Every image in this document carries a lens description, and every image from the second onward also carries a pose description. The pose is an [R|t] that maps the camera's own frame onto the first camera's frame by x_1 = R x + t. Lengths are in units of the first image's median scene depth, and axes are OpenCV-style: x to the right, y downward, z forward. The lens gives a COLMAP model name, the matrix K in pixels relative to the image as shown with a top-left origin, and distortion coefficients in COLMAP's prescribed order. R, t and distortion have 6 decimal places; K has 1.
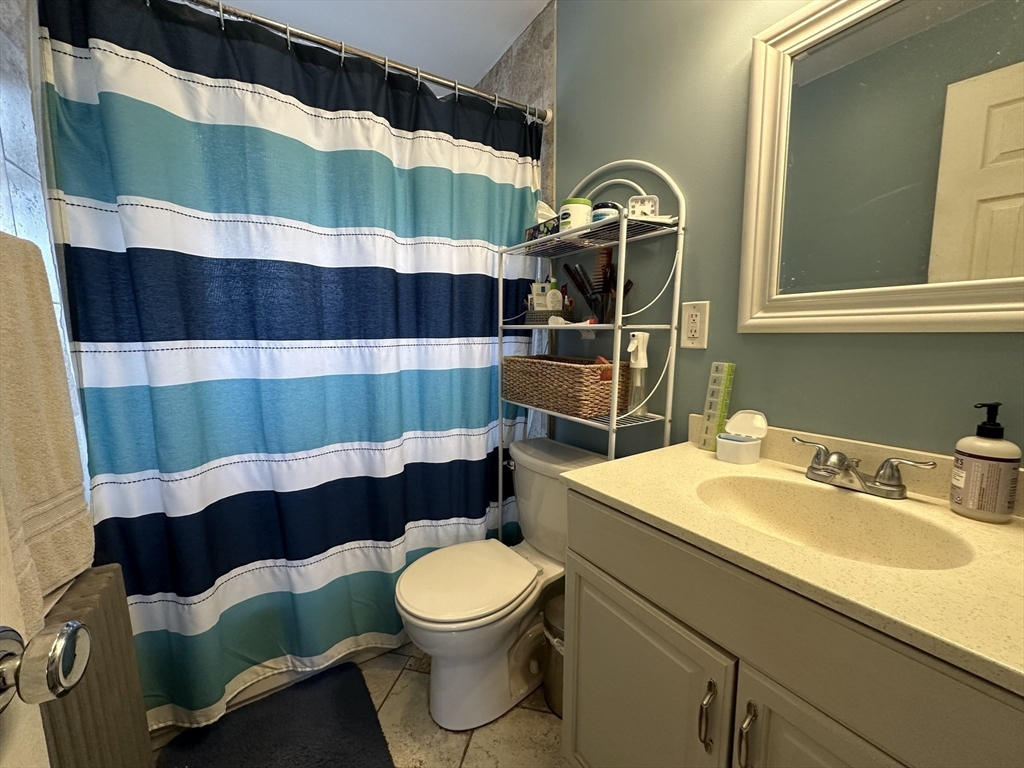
lens RADIAL K [[409.4, 0, 514.6], [0, 409.4, 382.4], [0, 0, 1]] dist [-0.003984, 0.000655]
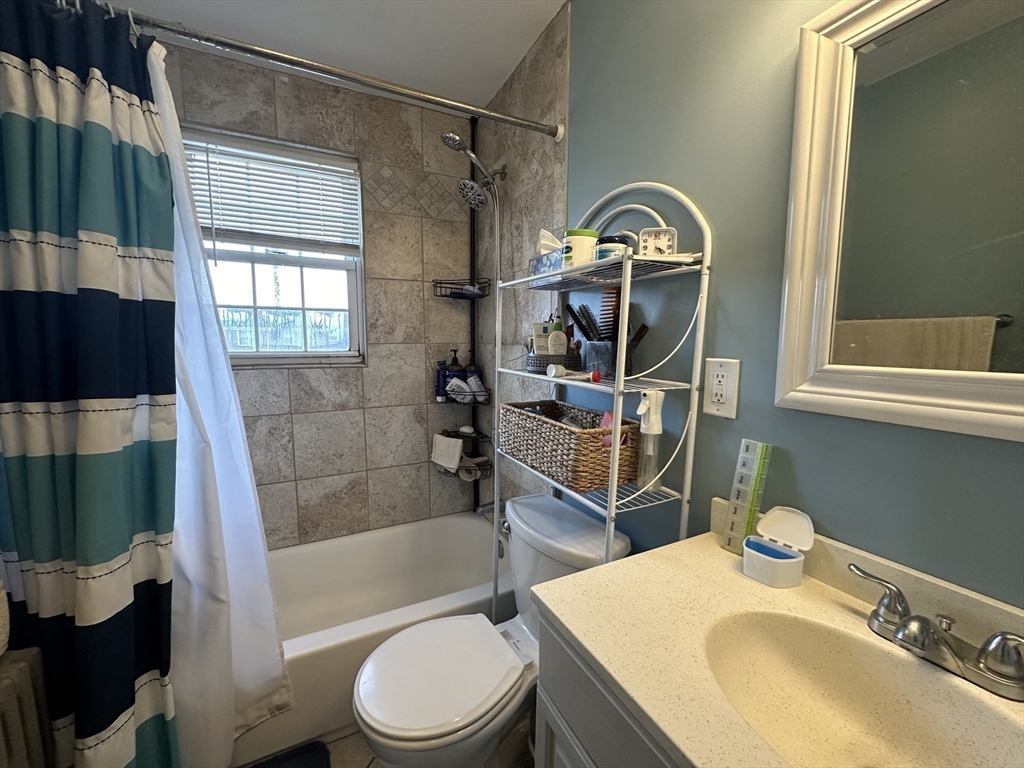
lens RADIAL K [[409.4, 0, 507.2], [0, 409.4, 381.7], [0, 0, 1]] dist [-0.003984, 0.000655]
pose [[0.993164, 0.022561, -0.114523, 0.113397], [-0.024312, 0.999608, -0.013911, -0.126760], [0.114164, 0.016600, 0.993323, 0.153012]]
